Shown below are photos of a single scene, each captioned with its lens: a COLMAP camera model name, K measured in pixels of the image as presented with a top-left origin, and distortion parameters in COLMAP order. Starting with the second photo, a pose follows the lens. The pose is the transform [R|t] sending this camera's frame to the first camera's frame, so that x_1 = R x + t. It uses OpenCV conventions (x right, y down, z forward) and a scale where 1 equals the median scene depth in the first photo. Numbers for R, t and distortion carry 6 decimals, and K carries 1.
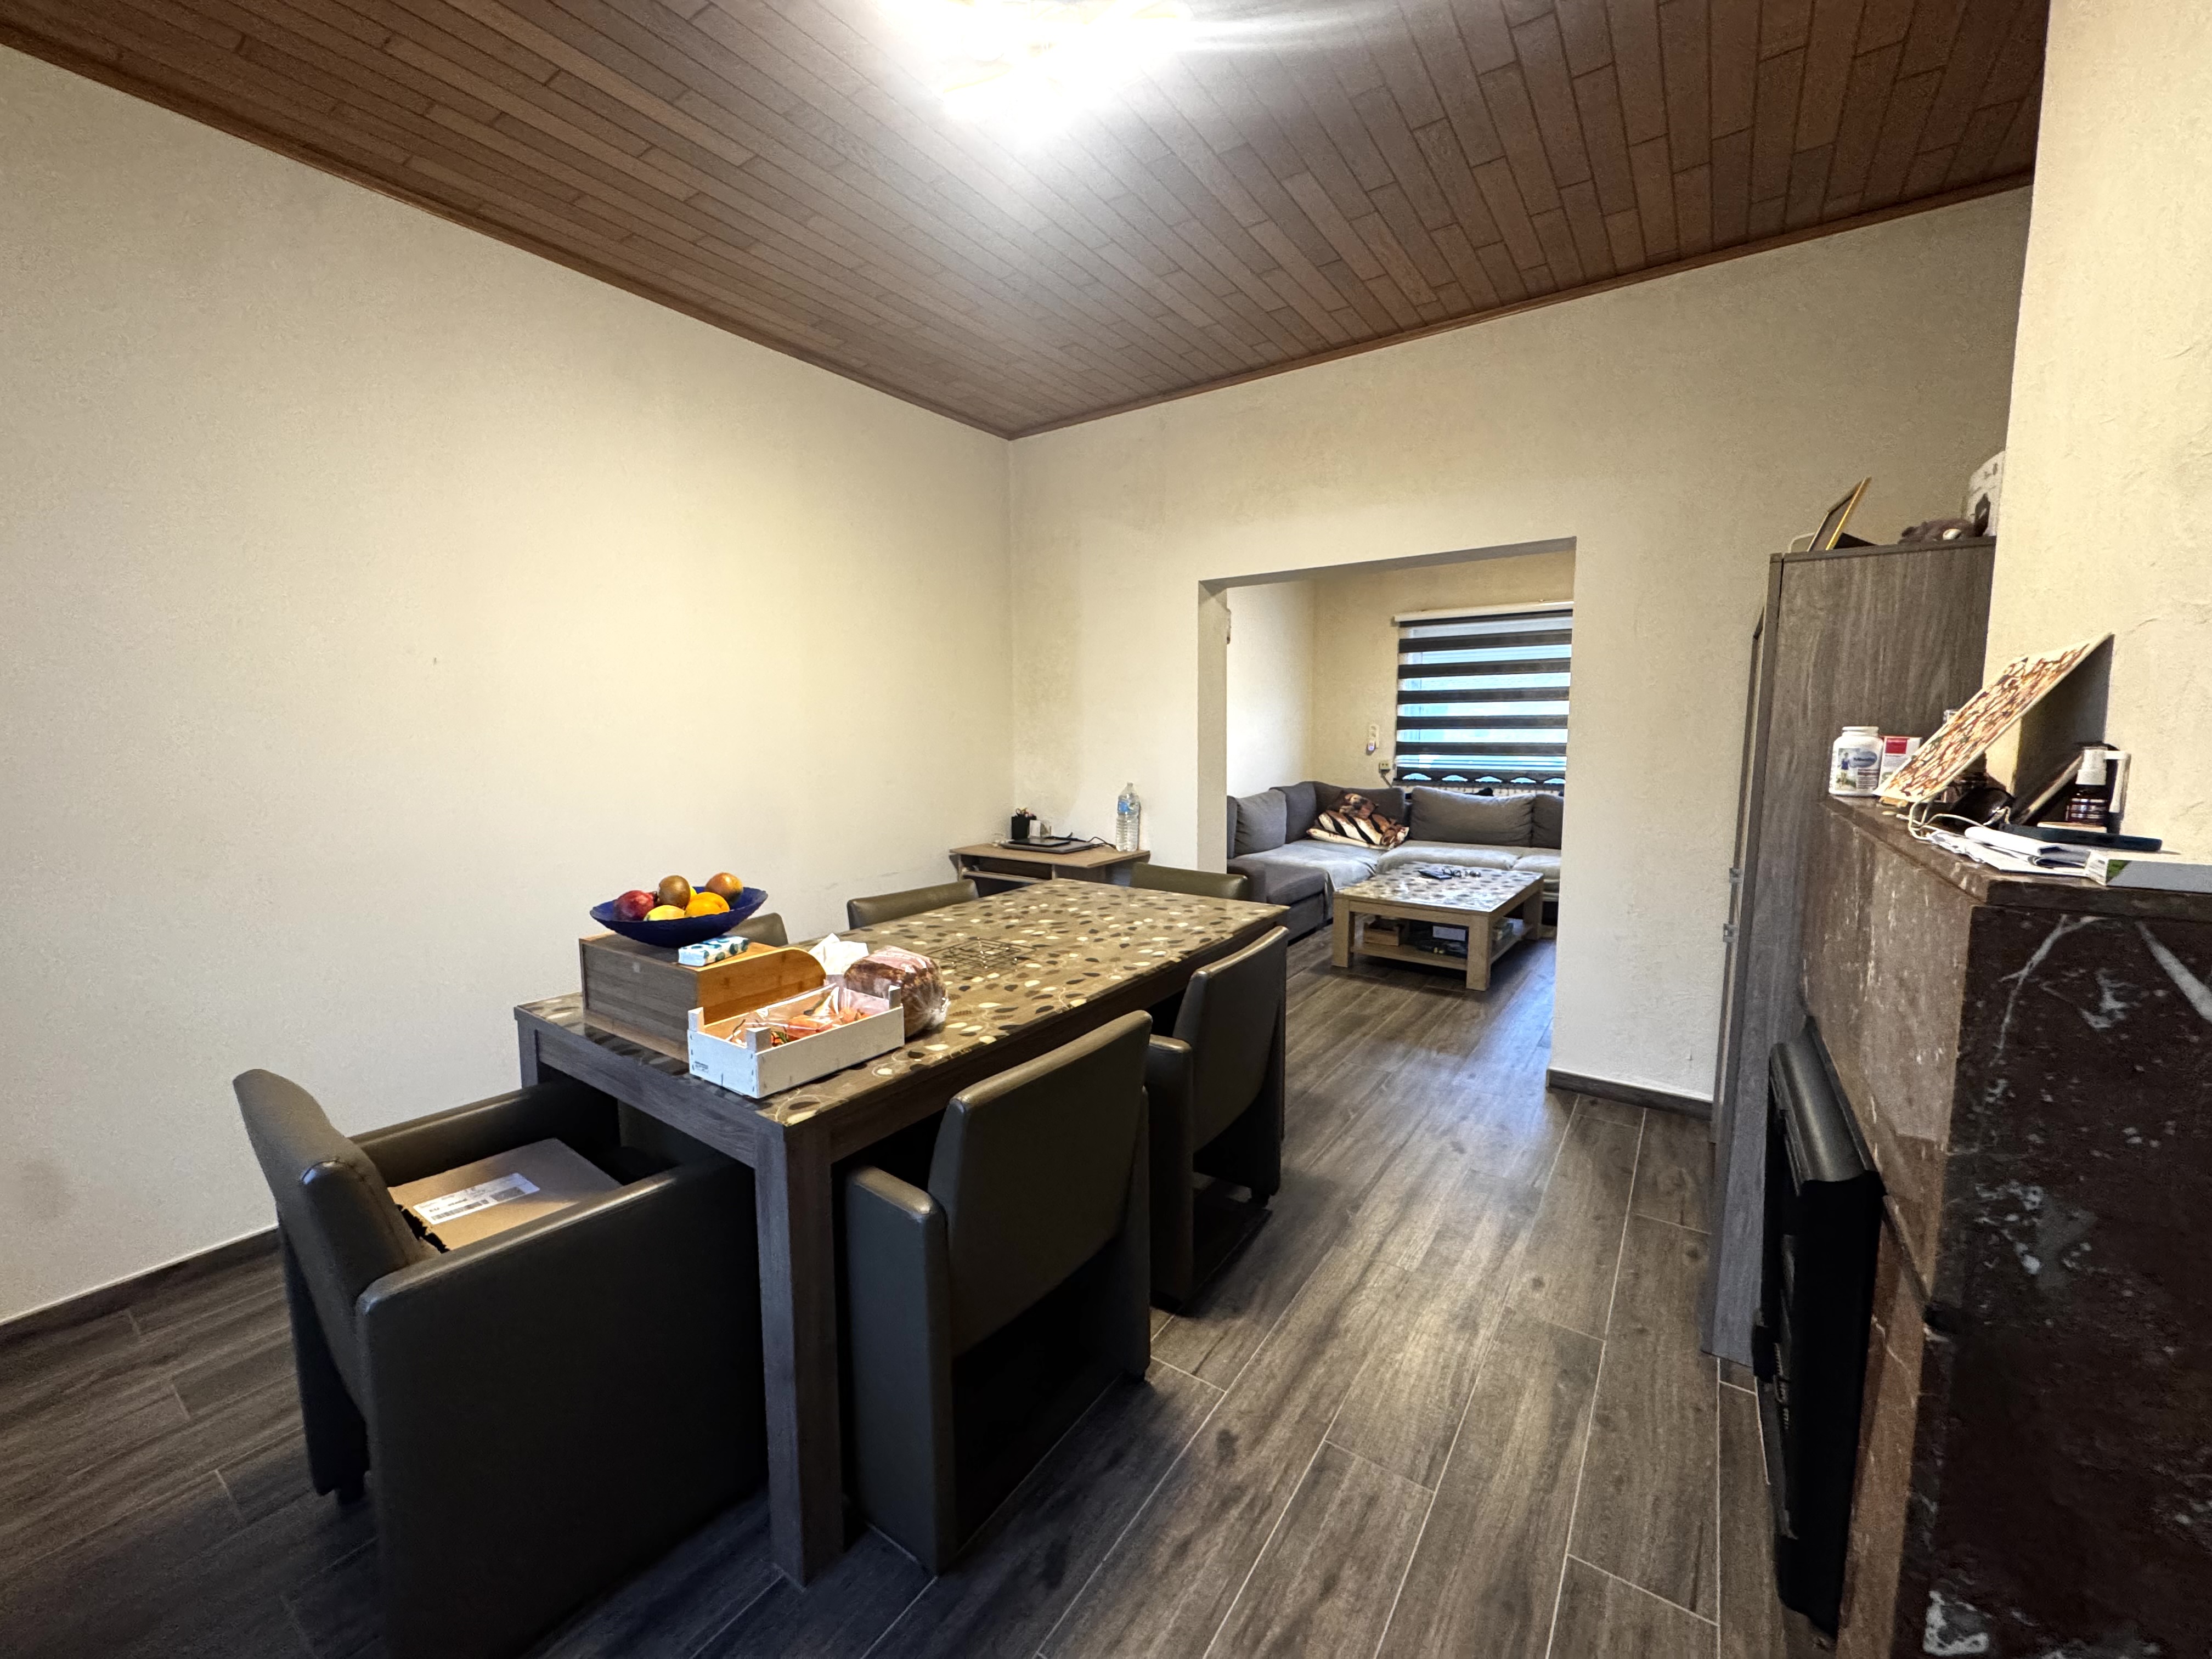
lens RADIAL K [[877.8, 0, 1103.4], [0, 877.8, 825.9], [0, 0, 1]] dist [-0.001708, -0.000148]
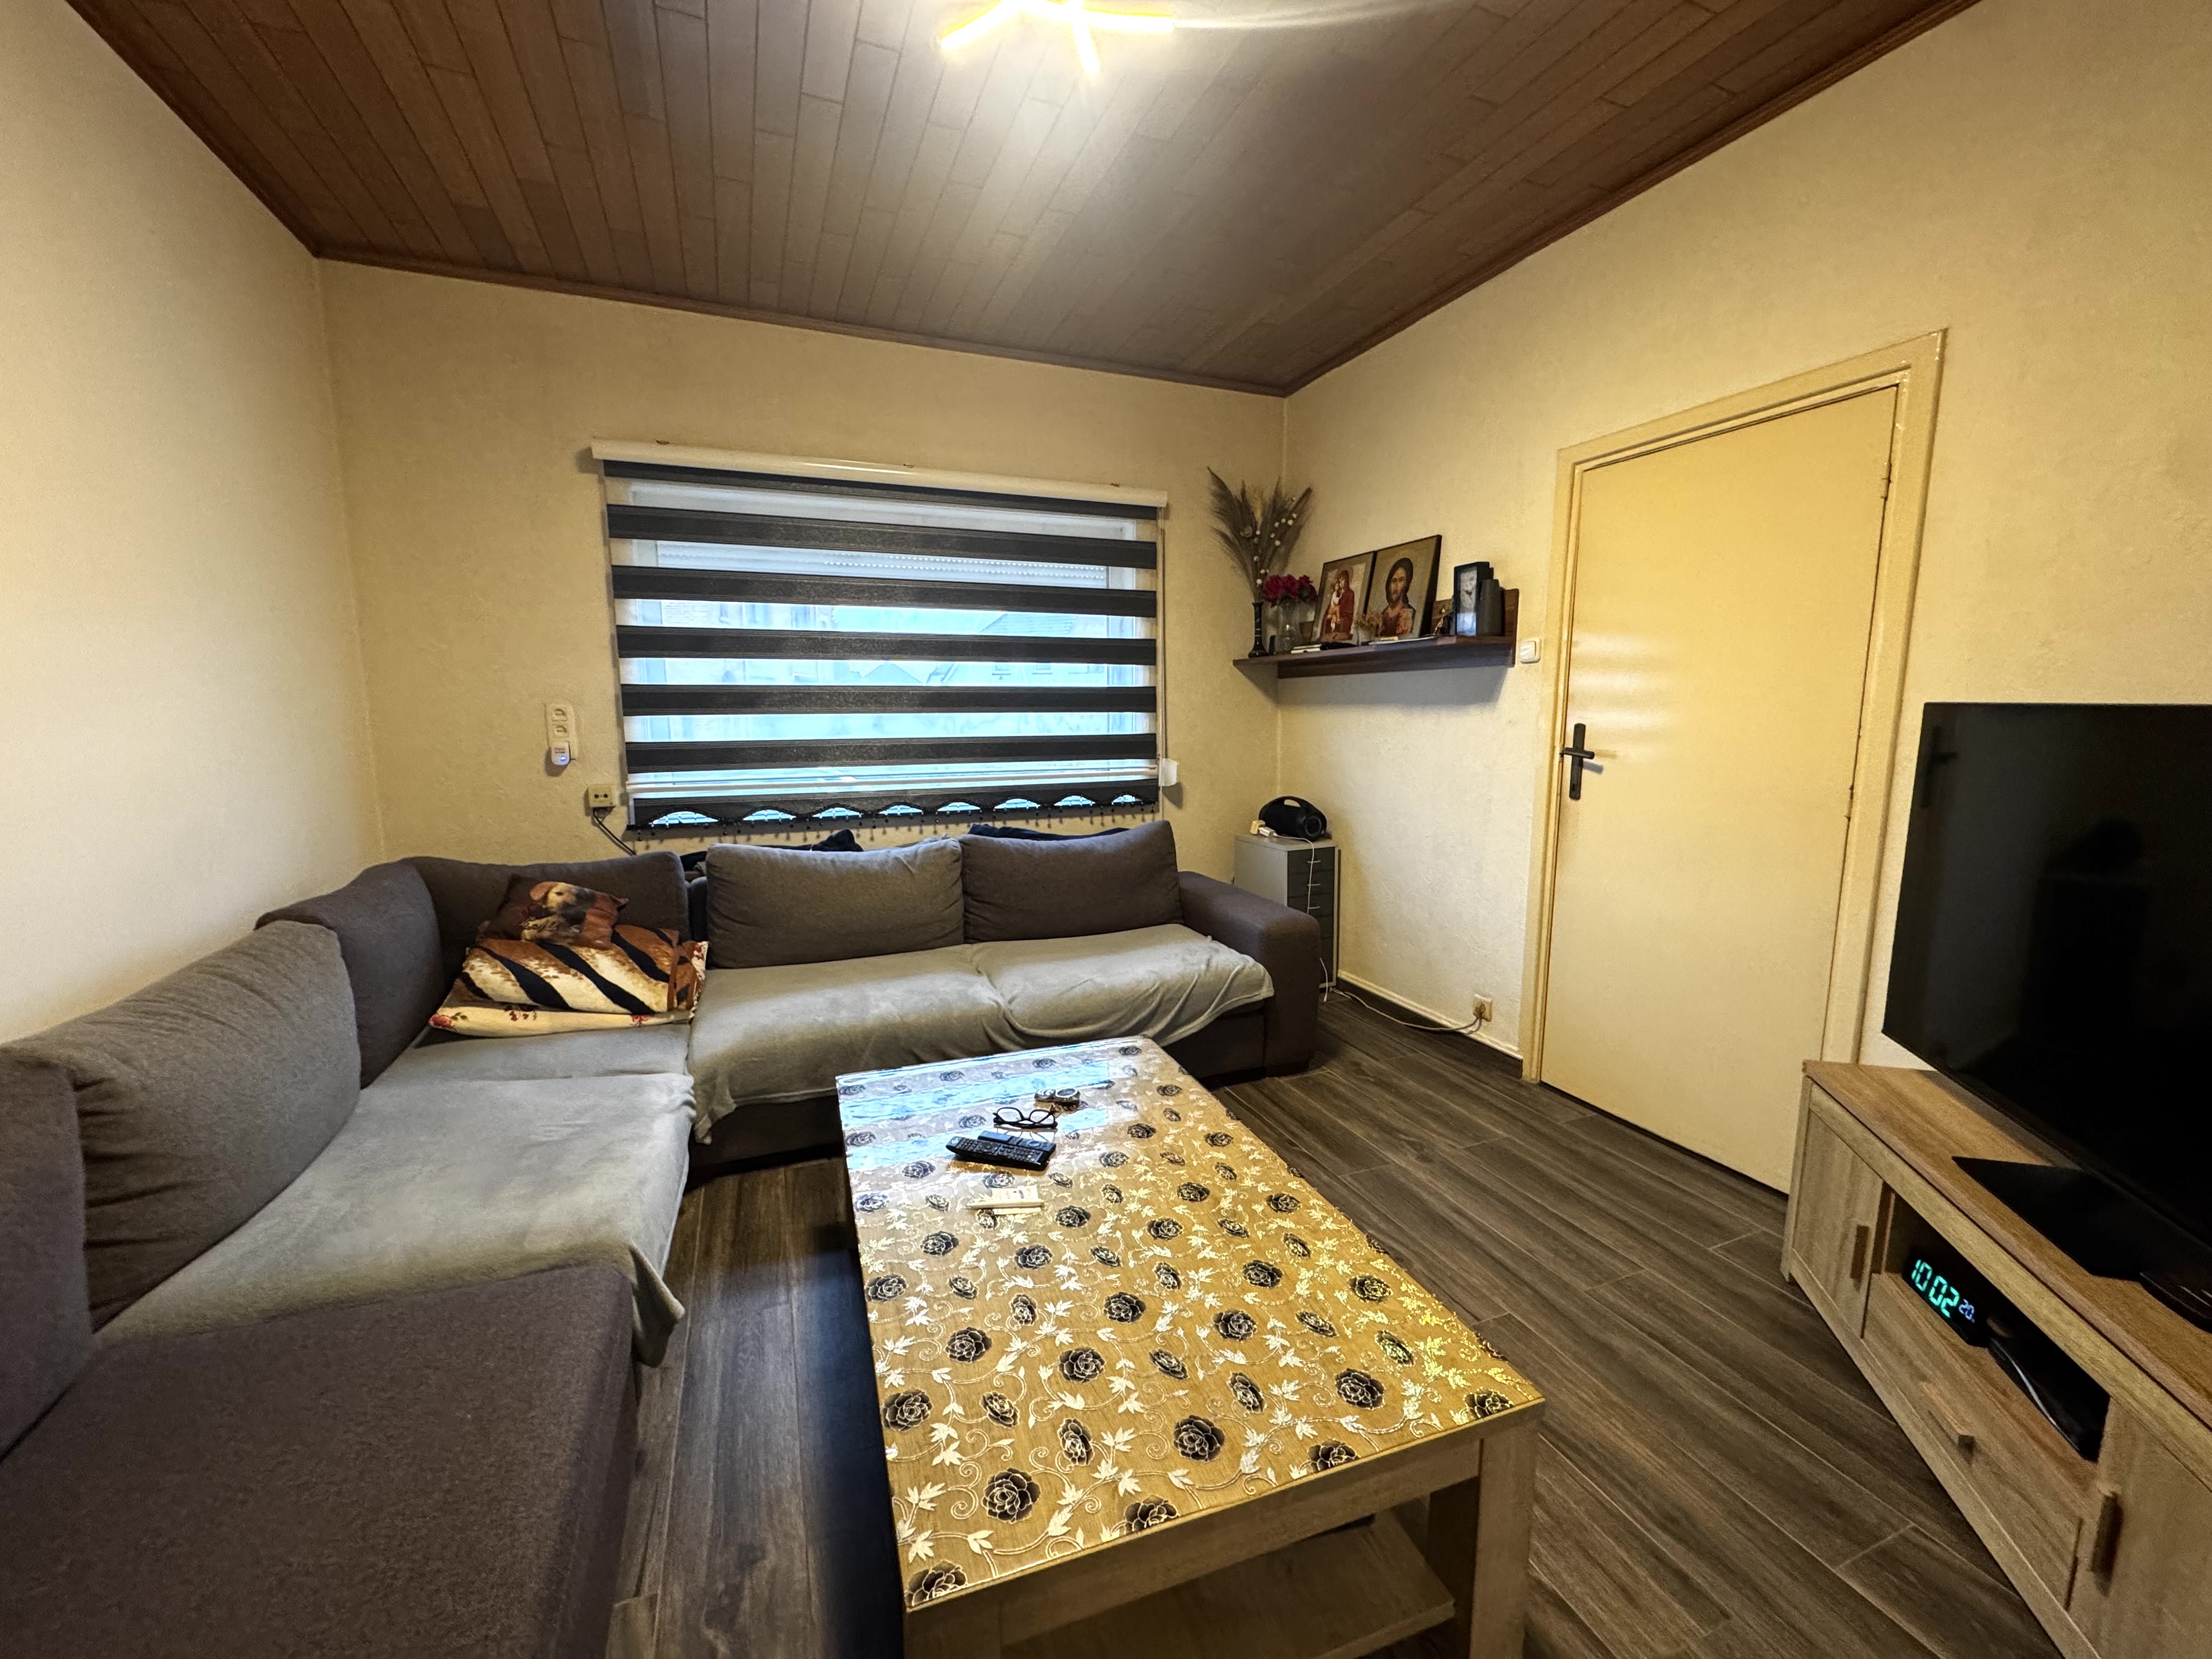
lens RADIAL K [[877.8, 0, 1099.7], [0, 877.8, 835.4], [0, 0, 1]] dist [-0.001708, -0.000148]
pose [[0.563273, -0.114233, 0.818336, 0.108760], [0.098805, 0.992603, 0.070550, -0.060900], [-0.820342, 0.041116, 0.570393, 0.589567]]
